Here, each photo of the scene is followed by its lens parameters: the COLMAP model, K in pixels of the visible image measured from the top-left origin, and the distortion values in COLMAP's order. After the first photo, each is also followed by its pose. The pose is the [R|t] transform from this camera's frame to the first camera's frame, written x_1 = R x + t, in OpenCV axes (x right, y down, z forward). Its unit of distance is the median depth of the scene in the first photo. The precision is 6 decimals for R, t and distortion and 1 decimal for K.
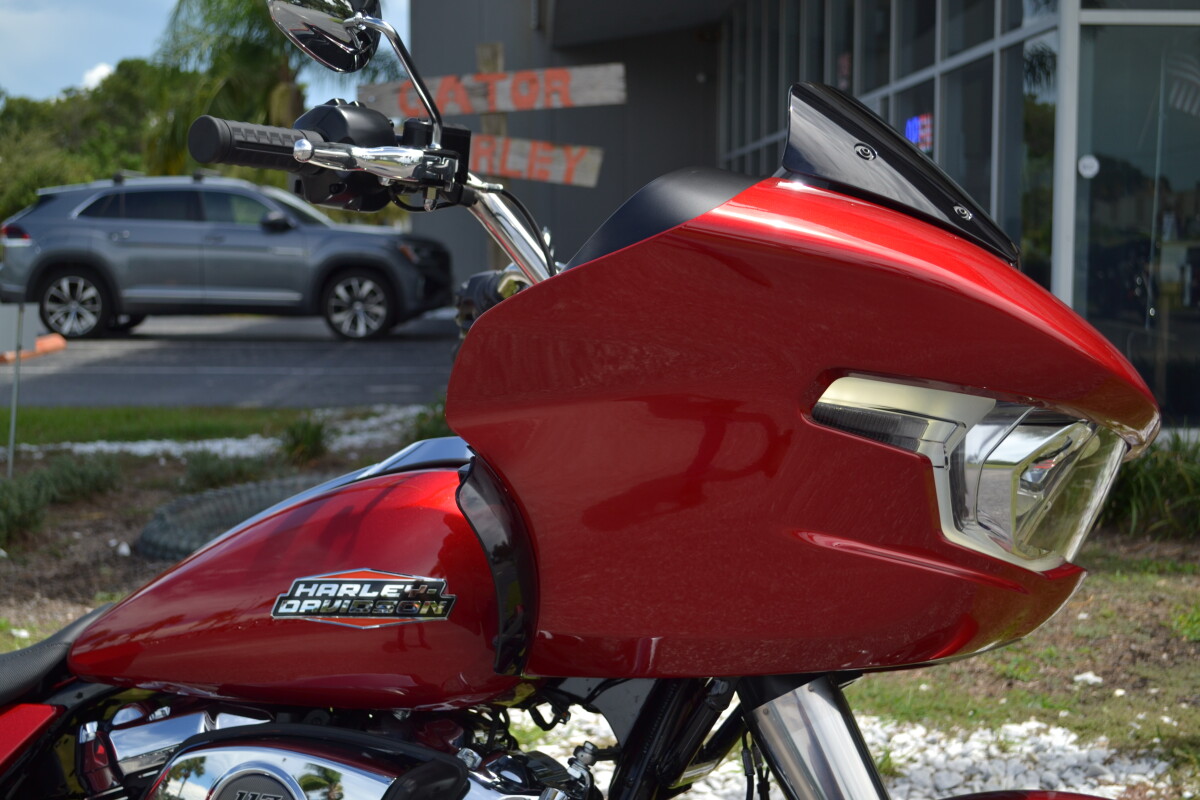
lens RADIAL K [[1740.2, 0, 594.2], [0, 1740.2, 405.7], [0, 0, 1]] dist [-0.009864, 0.000000]
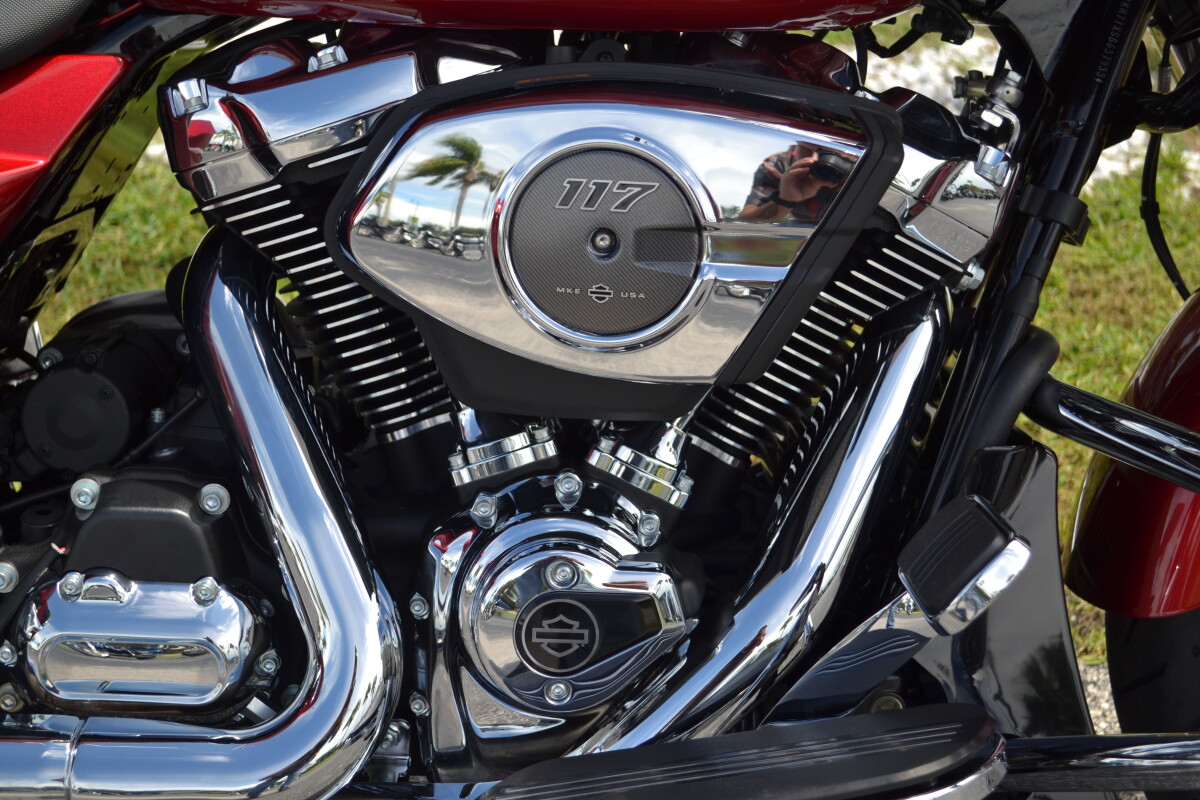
lens RADIAL K [[1817.5, 0, 590.8], [0, 1817.5, 393.1], [0, 0, 1]] dist [-0.027895, 0.000000]
pose [[0.971761, -0.088120, 0.218898, -0.131561], [0.007159, 0.938238, 0.345916, 0.030665], [-0.235860, -0.334580, 0.912374, 0.162929]]
